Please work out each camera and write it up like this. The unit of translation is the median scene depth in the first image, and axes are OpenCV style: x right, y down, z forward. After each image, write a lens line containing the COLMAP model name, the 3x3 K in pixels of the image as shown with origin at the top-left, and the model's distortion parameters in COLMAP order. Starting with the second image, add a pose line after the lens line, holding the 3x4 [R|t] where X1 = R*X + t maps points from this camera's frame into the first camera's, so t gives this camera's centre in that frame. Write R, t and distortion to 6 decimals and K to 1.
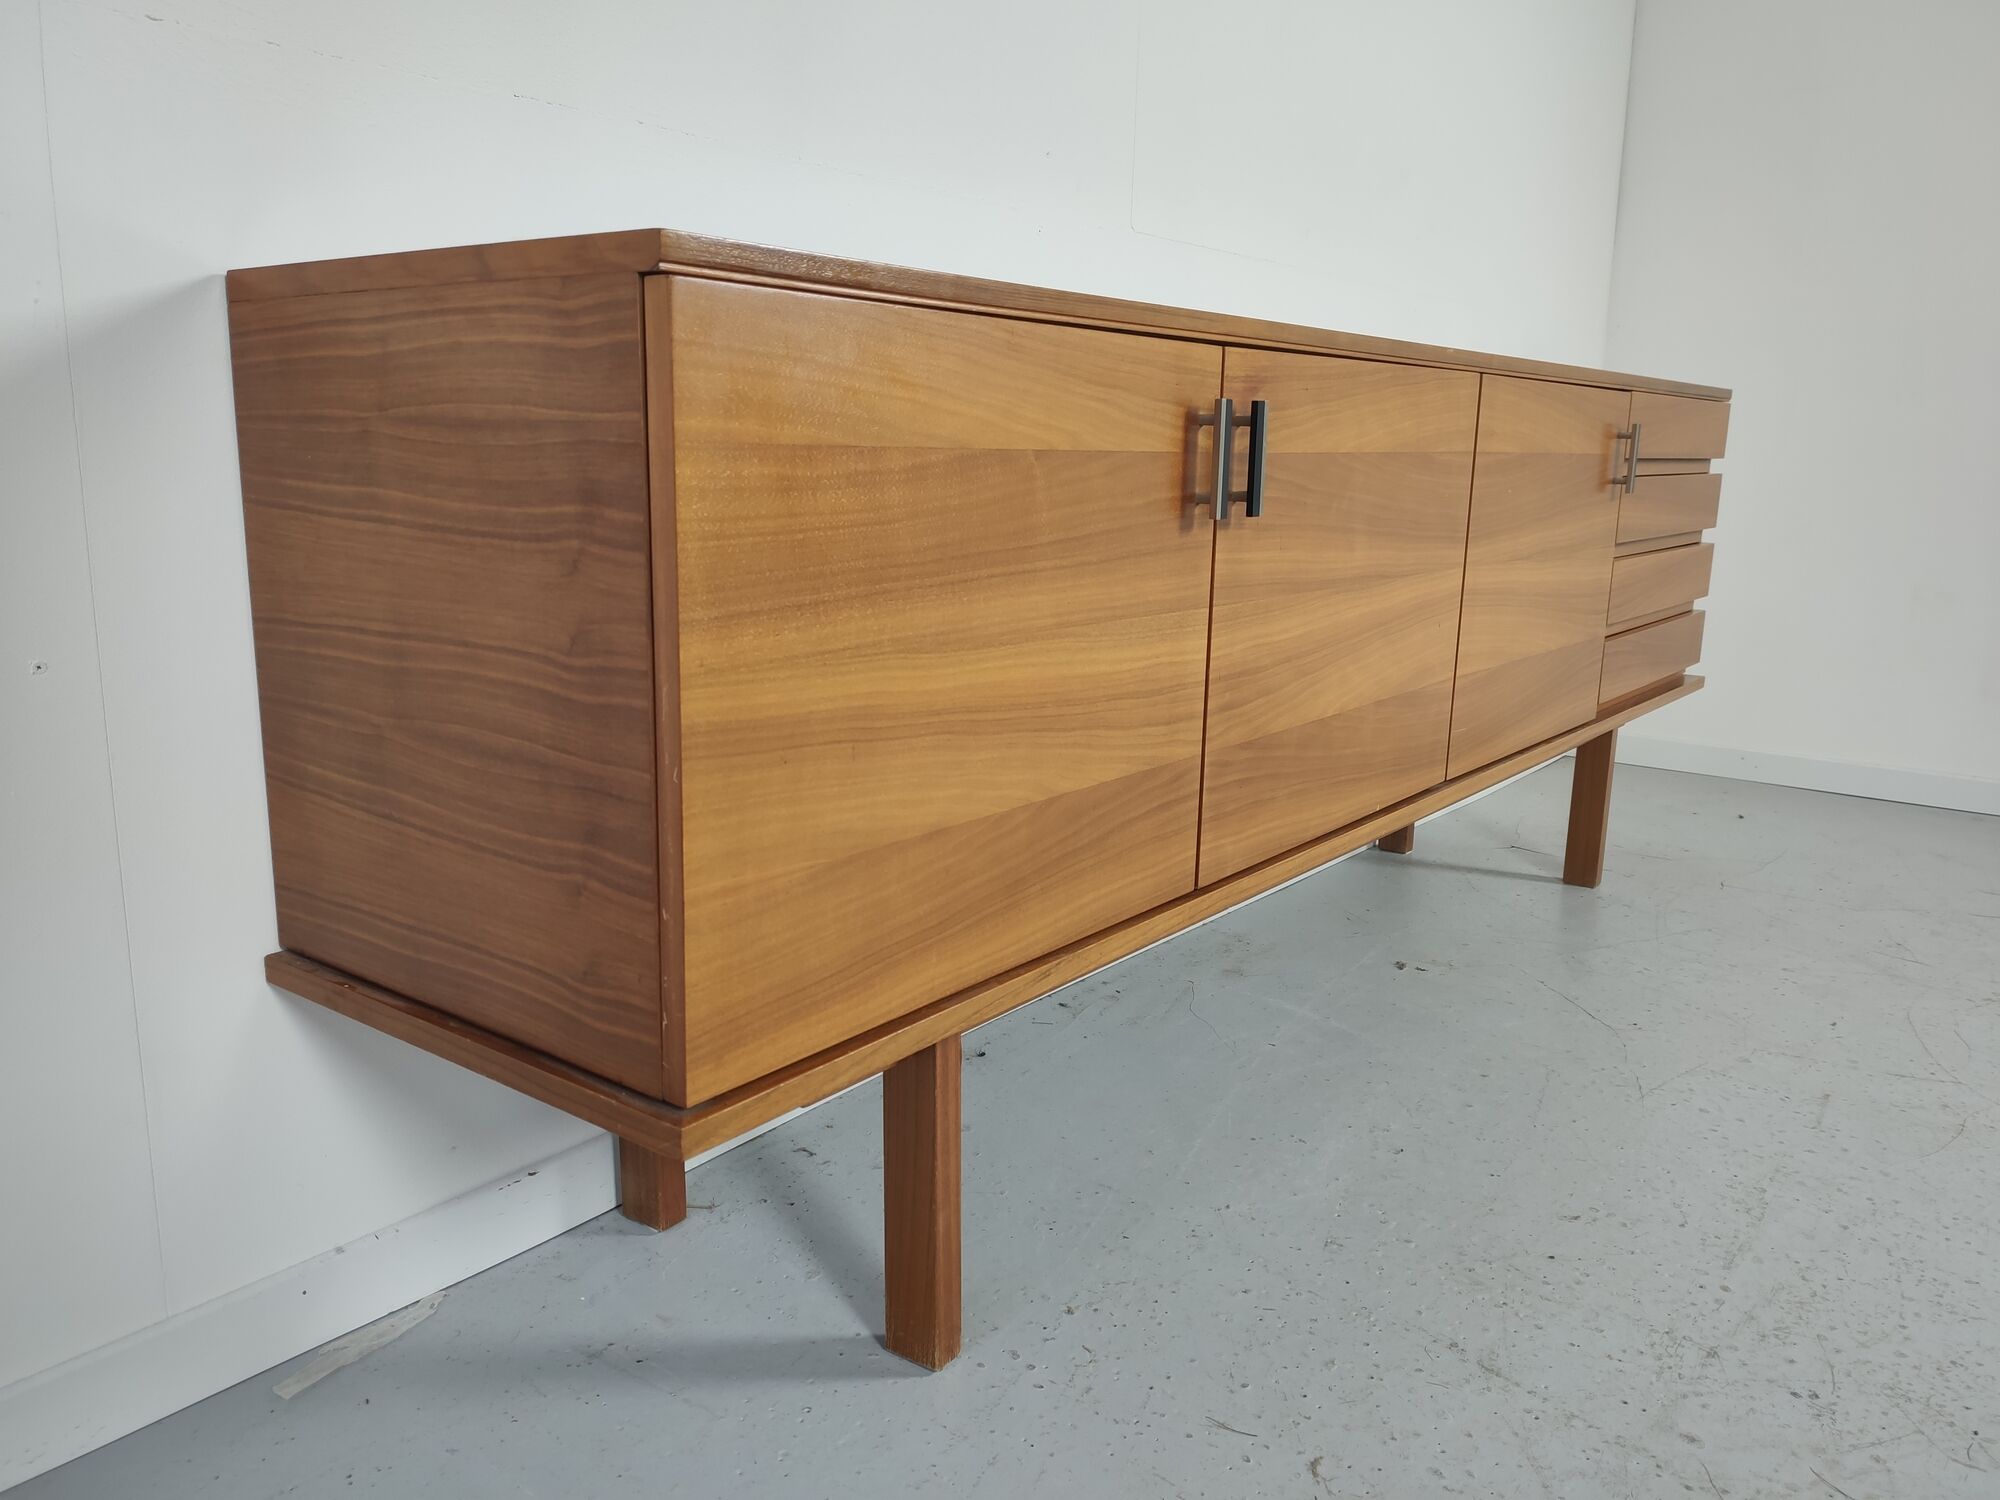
lens RADIAL K [[1524.0, 0, 994.2], [0, 1524.0, 759.2], [0, 0, 1]] dist [0.054363, -0.071756]
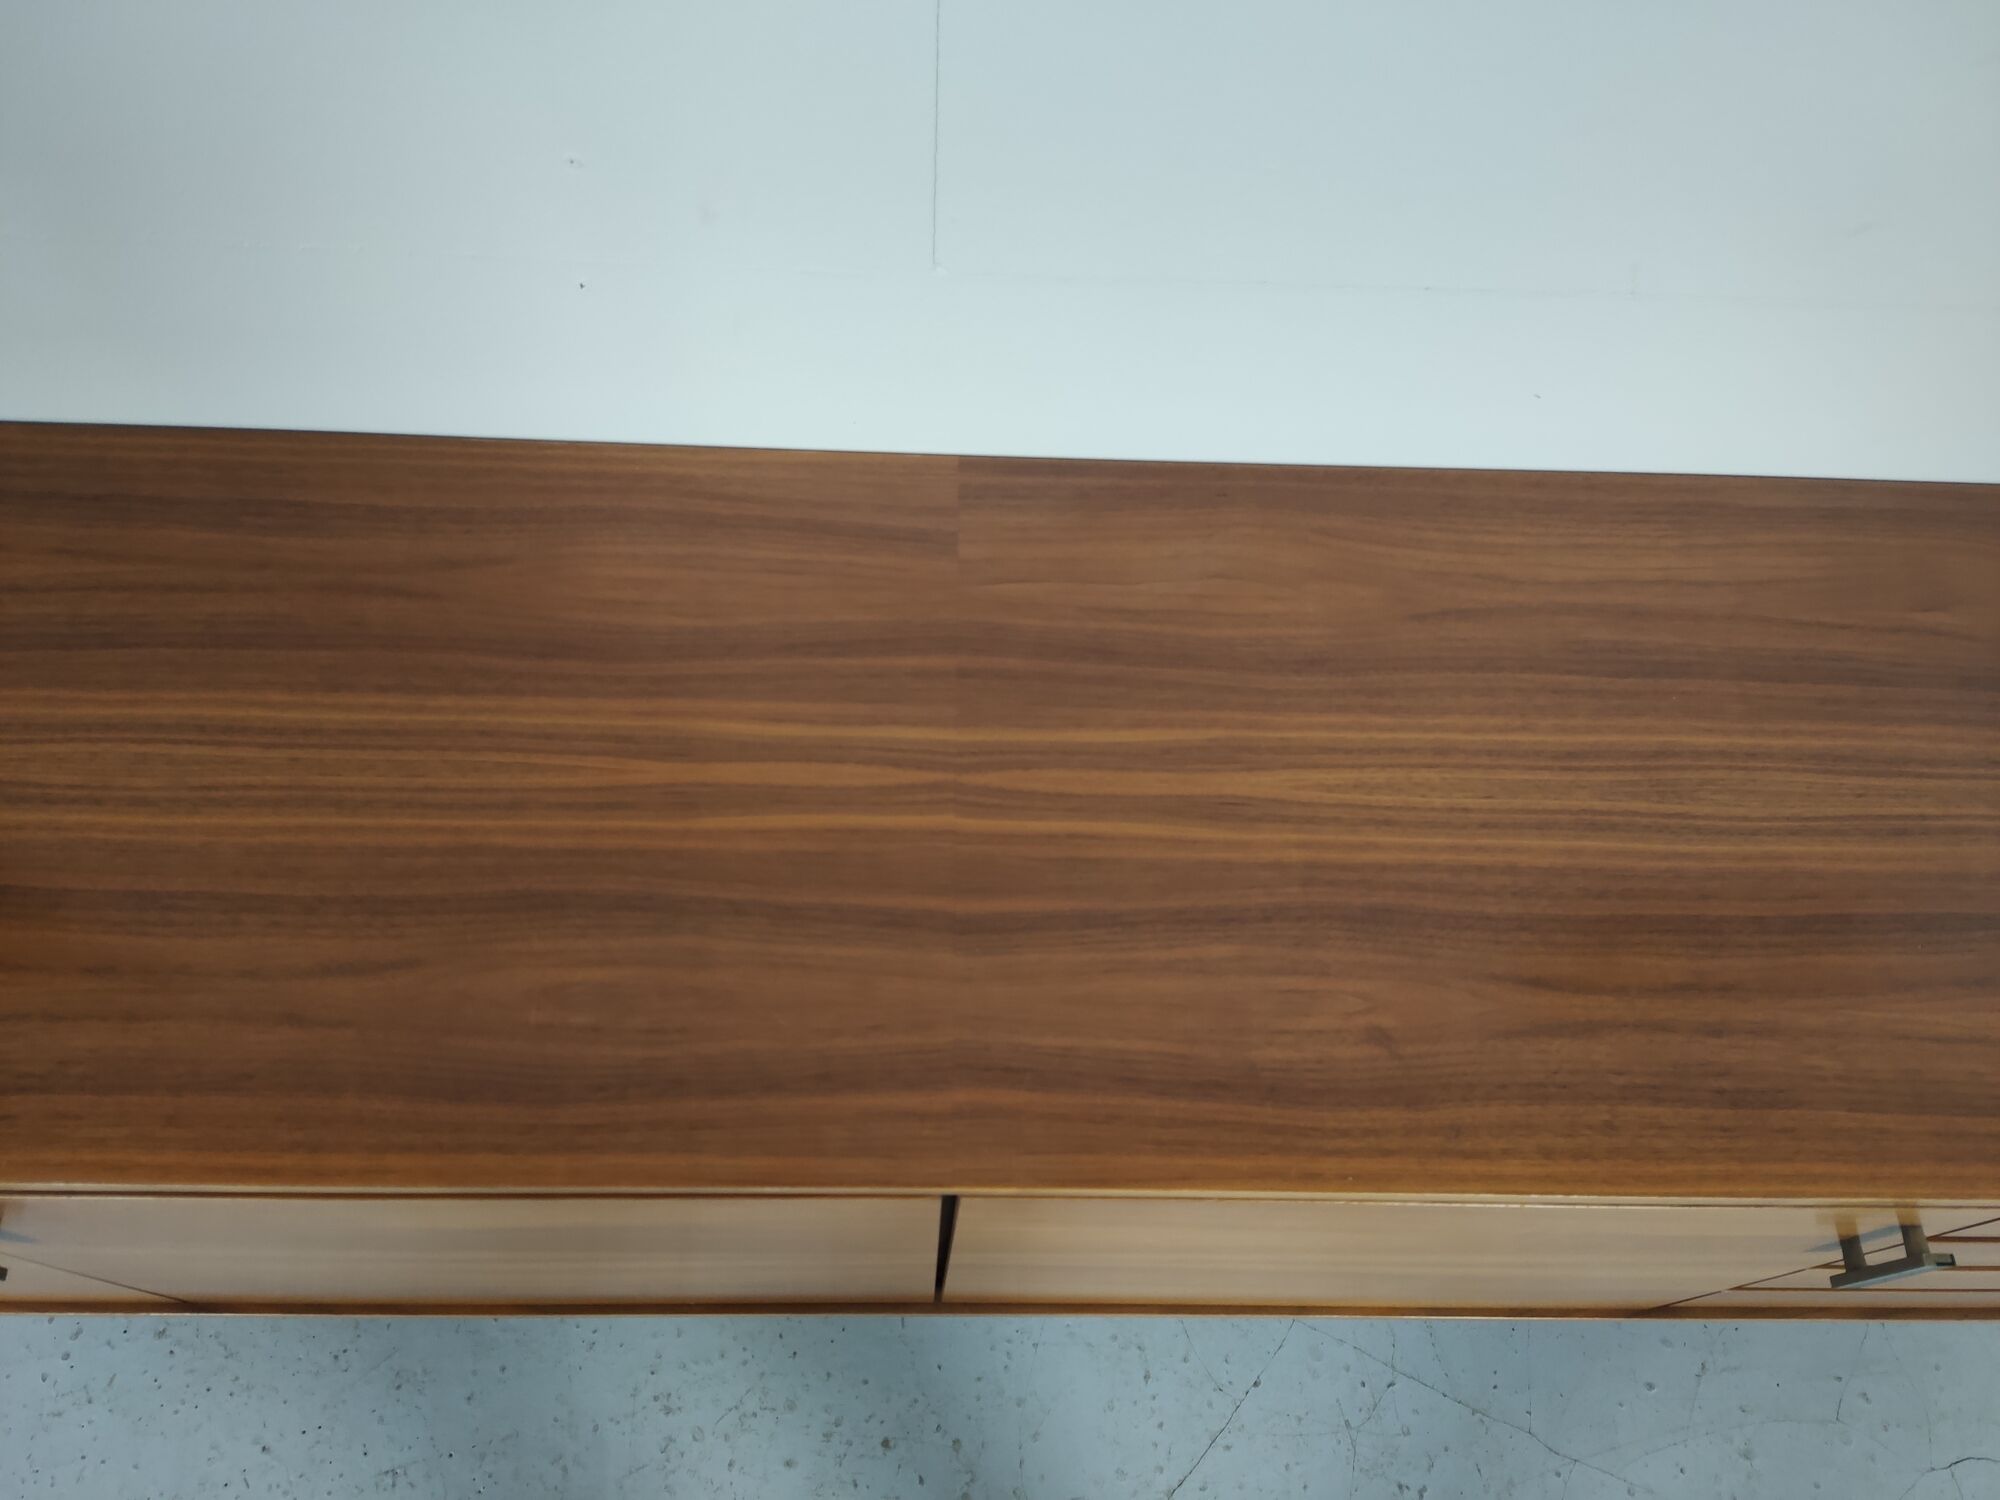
lens RADIAL K [[1524.0, 0, 987.1], [0, 1524.0, 741.1], [0, 0, 1]] dist [0.054363, -0.071756]
pose [[0.610628, 0.714311, -0.341896, 0.585276], [-0.197399, 0.555398, 0.807816, -1.080924], [0.766920, -0.425786, 0.480146, 1.299331]]
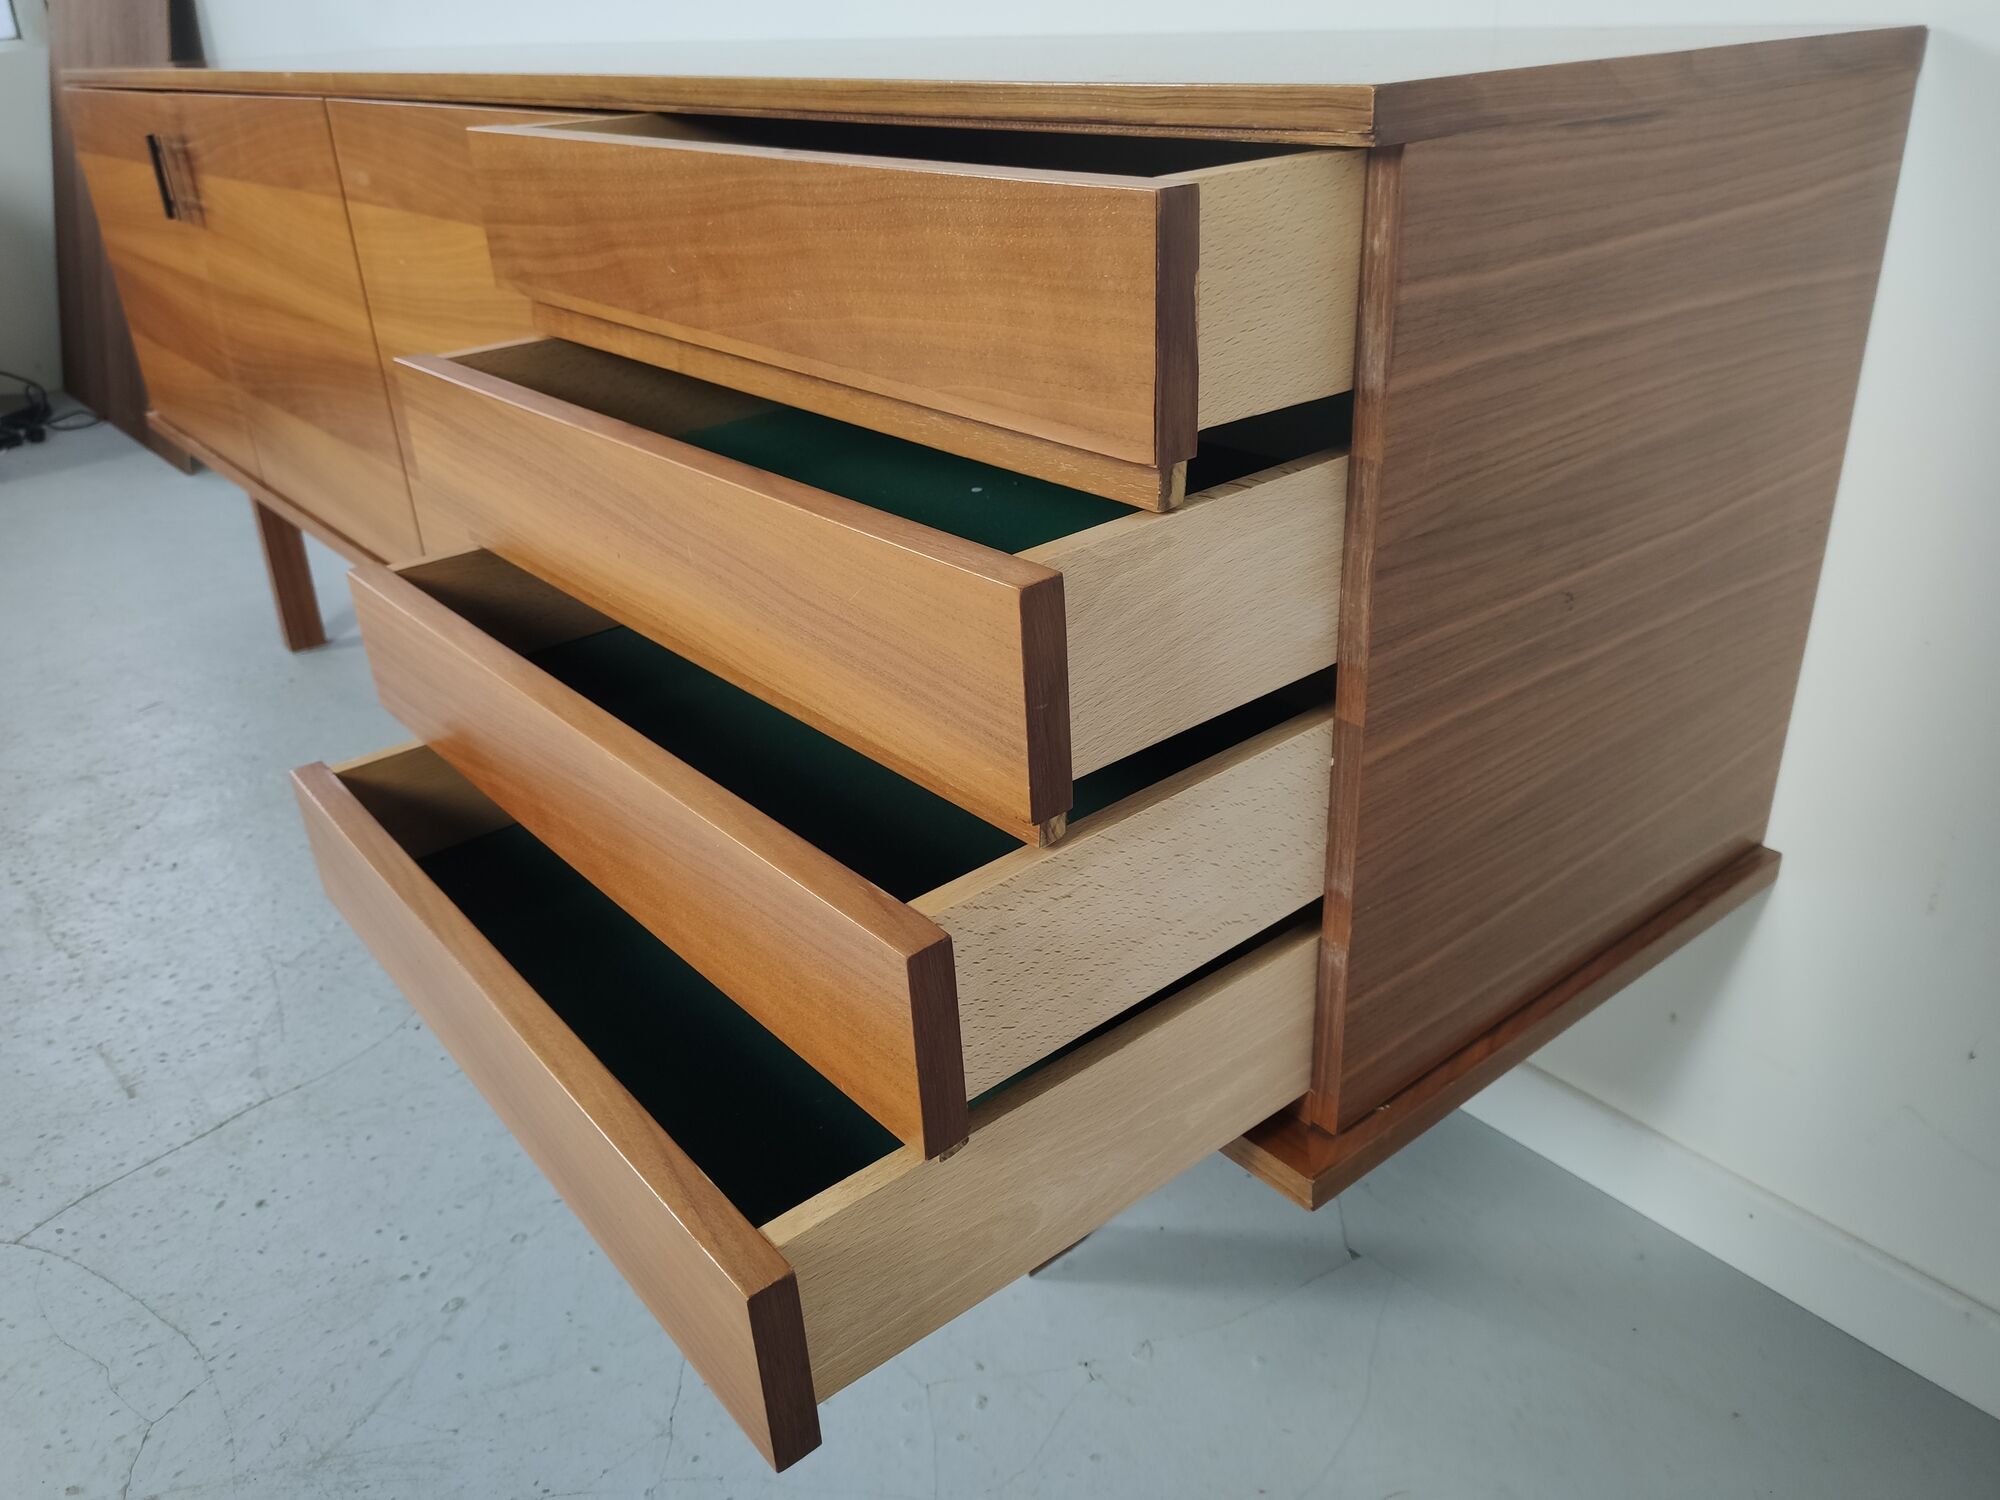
lens RADIAL K [[1524.0, 0, 986.6], [0, 1524.0, 771.4], [0, 0, 1]] dist [0.054363, -0.071756]
pose [[-0.232506, 0.426046, -0.874314, 1.684357], [-0.164927, 0.868660, 0.467150, -0.584655], [0.958509, 0.252814, -0.131702, 2.356158]]
